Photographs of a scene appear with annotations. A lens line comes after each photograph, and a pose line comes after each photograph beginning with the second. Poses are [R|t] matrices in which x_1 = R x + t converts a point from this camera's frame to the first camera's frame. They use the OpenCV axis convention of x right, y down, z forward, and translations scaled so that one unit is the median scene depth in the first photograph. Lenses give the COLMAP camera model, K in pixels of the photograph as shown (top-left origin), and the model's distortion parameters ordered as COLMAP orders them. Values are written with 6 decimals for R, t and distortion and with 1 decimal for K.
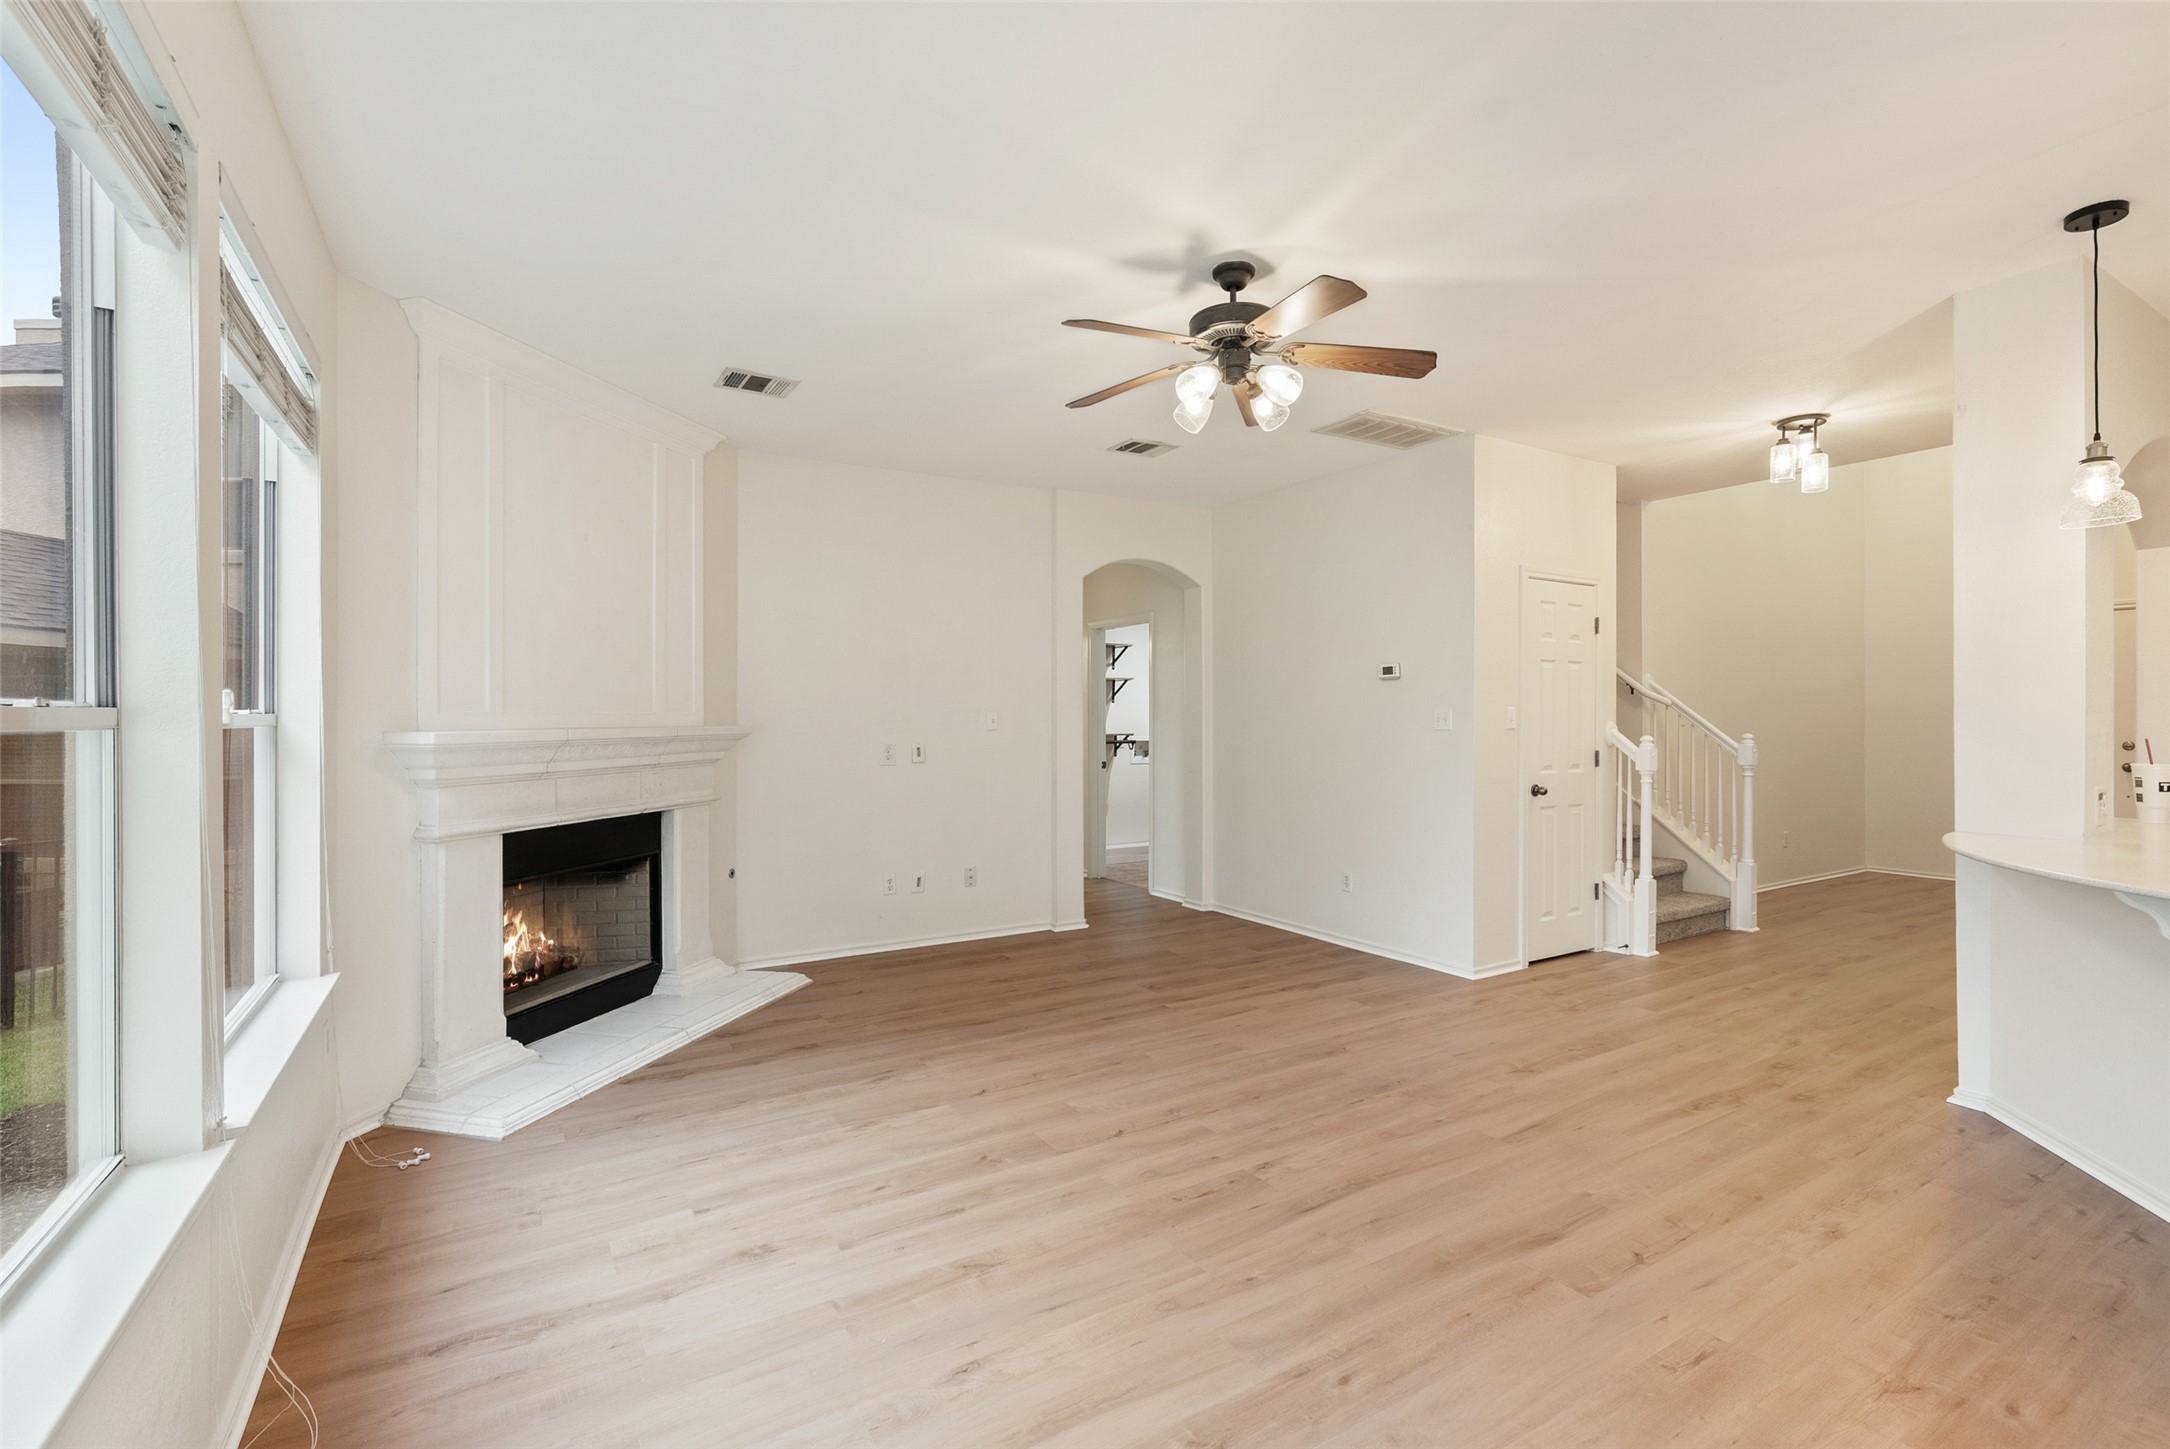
lens RADIAL K [[976.4, 0, 1088.9], [0, 976.4, 721.9], [0, 0, 1]] dist [-0.004140, 0.000316]
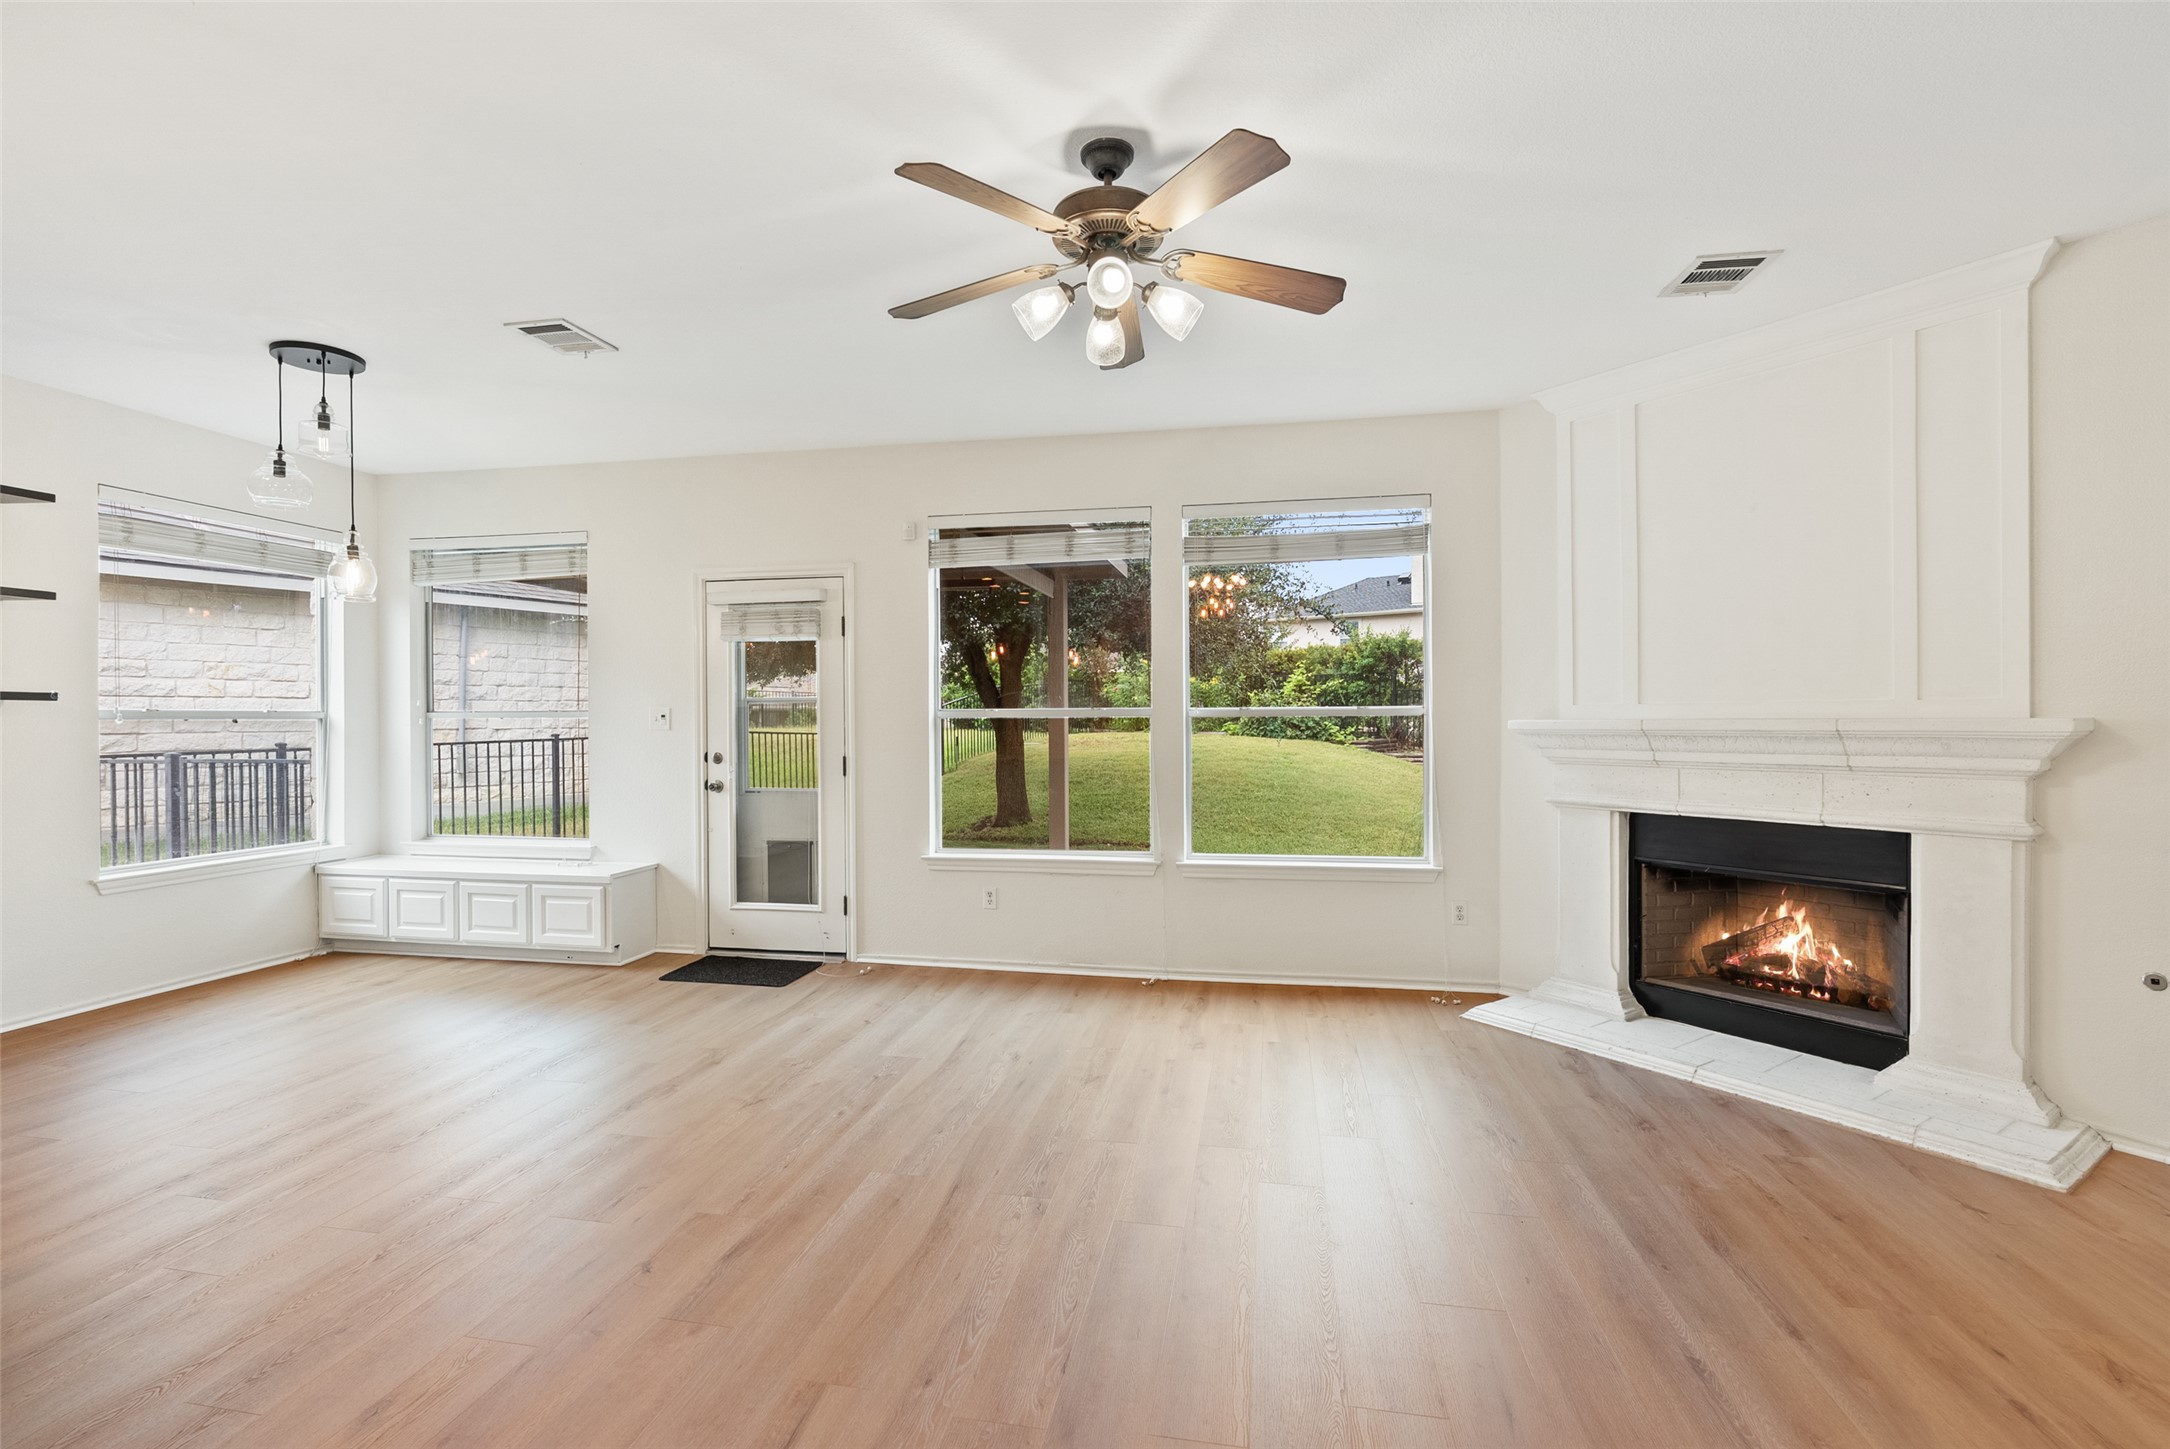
lens RADIAL K [[976.4, 0, 1093.6], [0, 976.4, 721.7], [0, 0, 1]] dist [-0.004140, 0.000316]
pose [[-0.666348, 0.013206, -0.745524, 0.655697], [0.007936, 0.999912, 0.010619, -0.005601], [0.745599, 0.001160, -0.666394, 1.318899]]
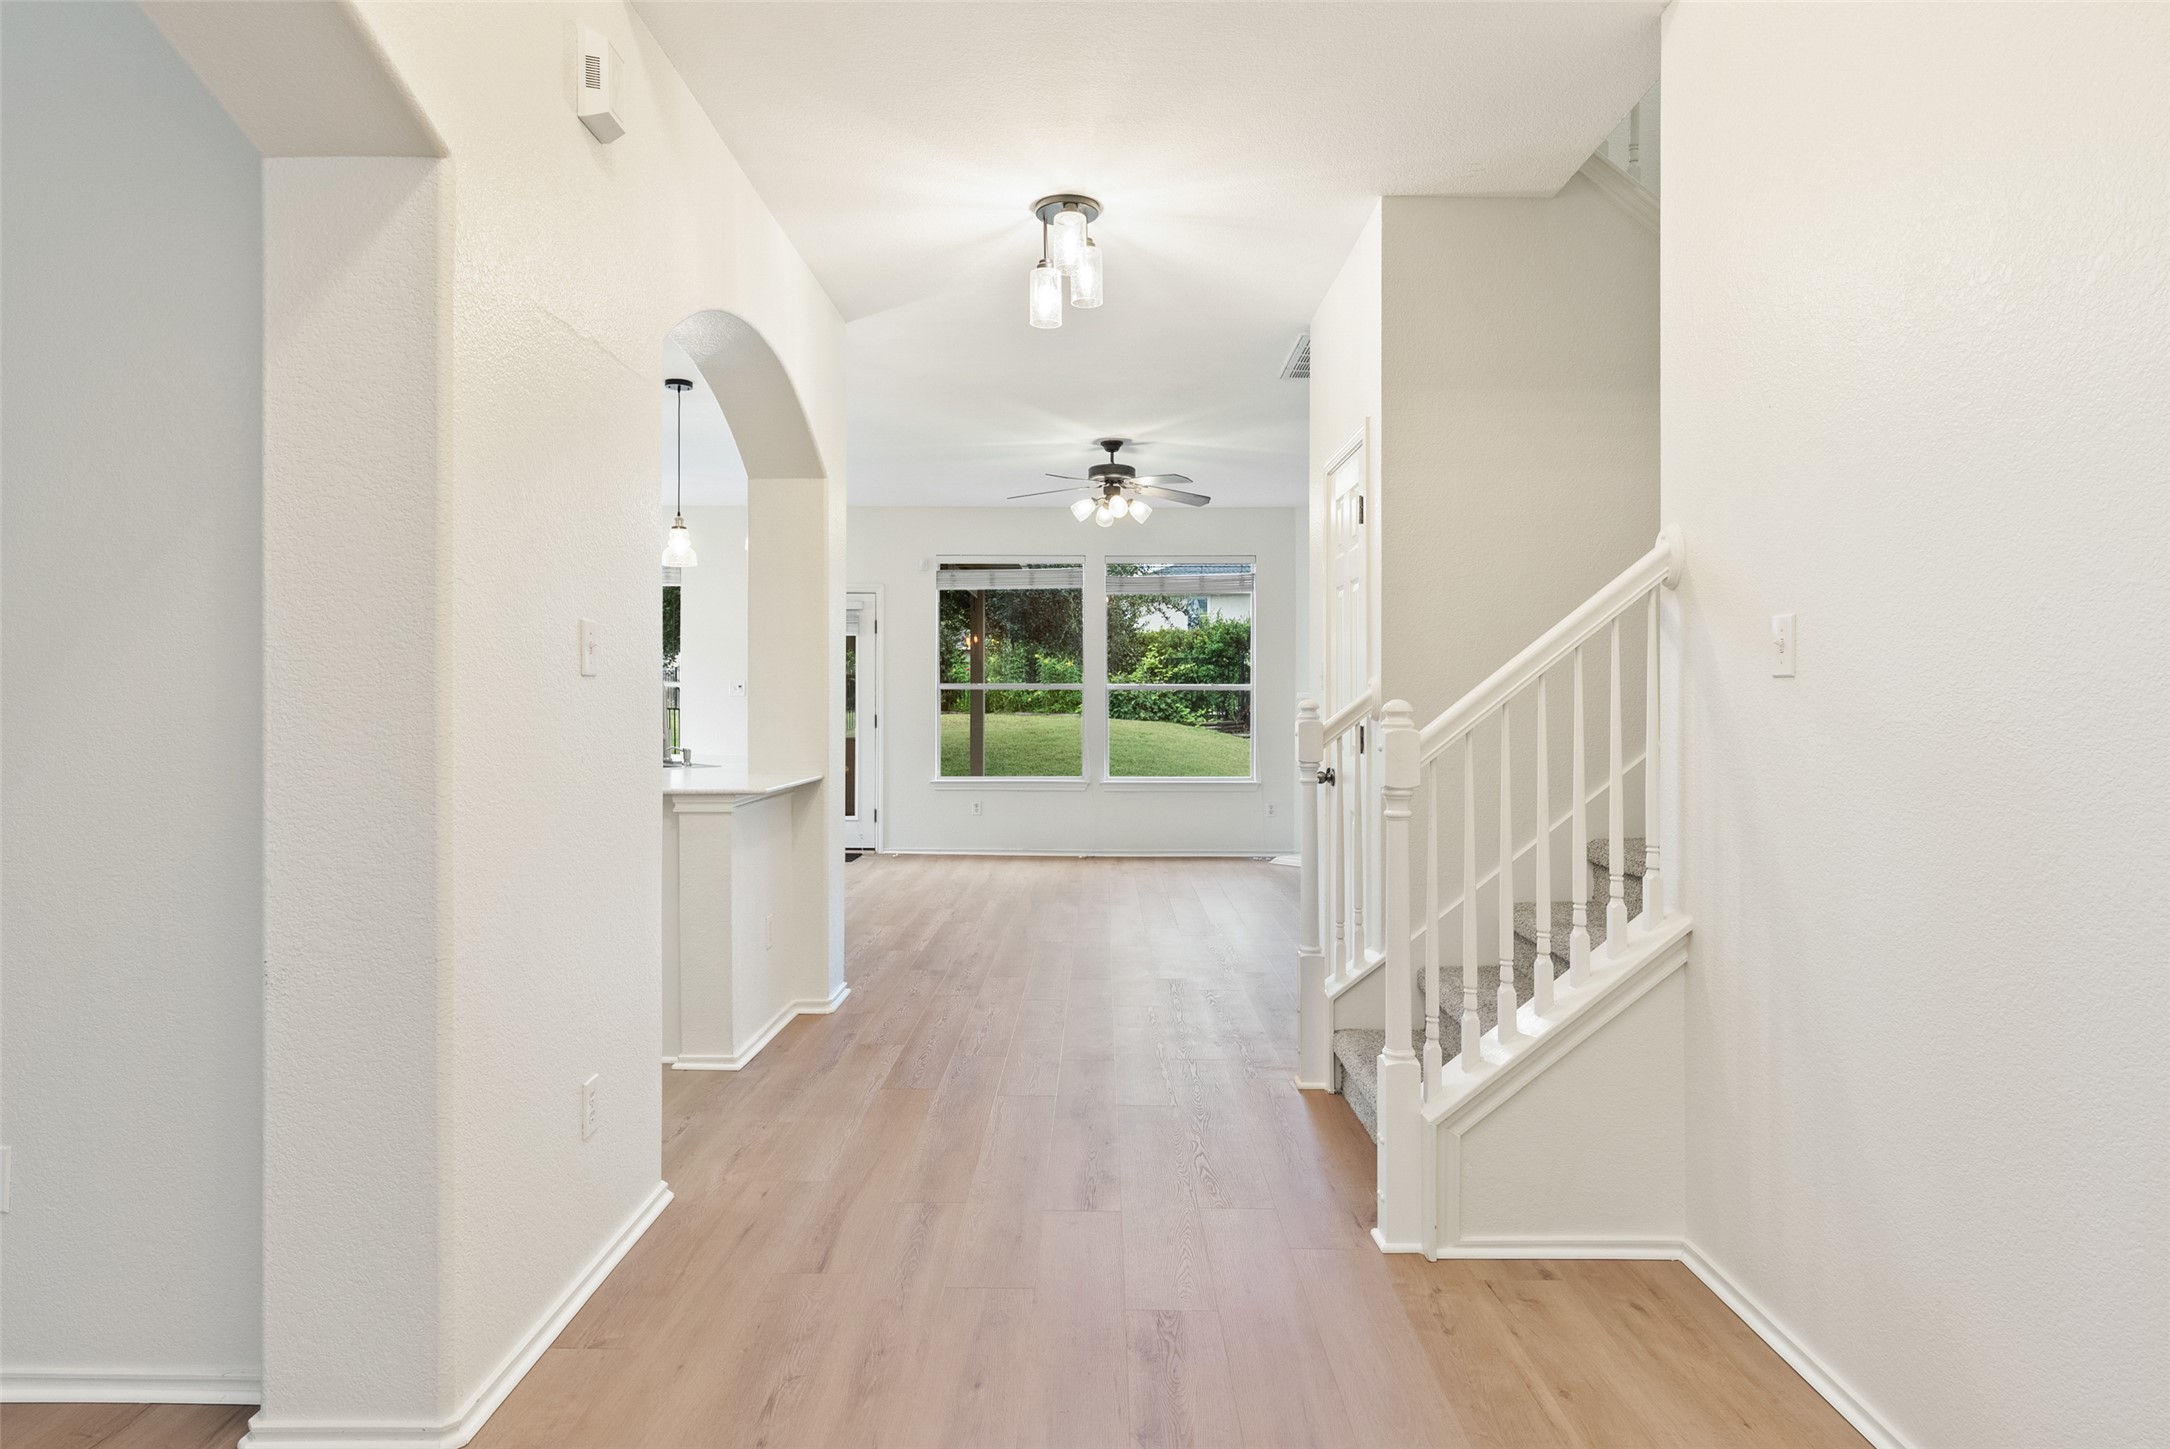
lens RADIAL K [[1230.1, 0, 1095.6], [0, 1230.1, 705.0], [0, 0, 1]] dist [0.007204, 0.000345]
pose [[-0.525377, 0.005562, -0.850851, 1.873522], [-0.000177, 0.999978, 0.006647, 0.019011], [0.850869, 0.003643, -0.525365, 1.910661]]
